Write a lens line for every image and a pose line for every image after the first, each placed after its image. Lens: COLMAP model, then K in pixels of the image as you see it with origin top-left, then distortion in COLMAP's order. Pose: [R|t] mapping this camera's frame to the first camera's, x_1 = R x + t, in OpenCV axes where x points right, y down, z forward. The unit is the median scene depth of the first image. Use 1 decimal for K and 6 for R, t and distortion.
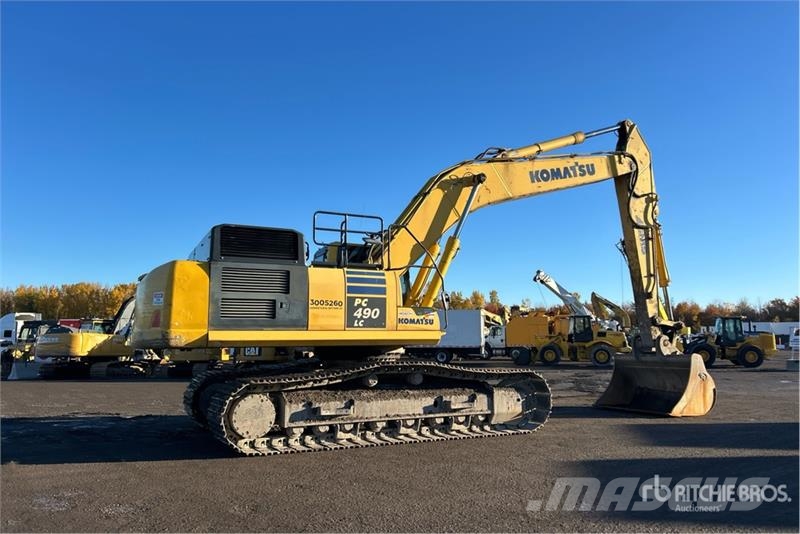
lens RADIAL K [[620.0, 0, 414.8], [0, 620.0, 266.3], [0, 0, 1]] dist [0.046696, -0.001773]
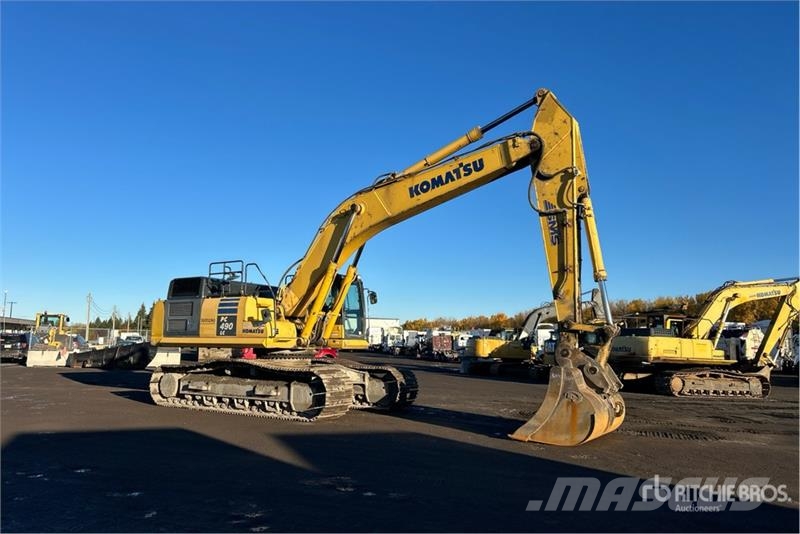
lens RADIAL K [[620.0, 0, 414.8], [0, 620.0, 266.3], [0, 0, 1]] dist [0.046696, -0.001773]
pose [[0.495115, -0.100088, -0.863043, 1.081997], [0.088824, 0.993969, -0.064315, 0.050056], [0.864275, -0.044815, 0.501020, 0.464124]]
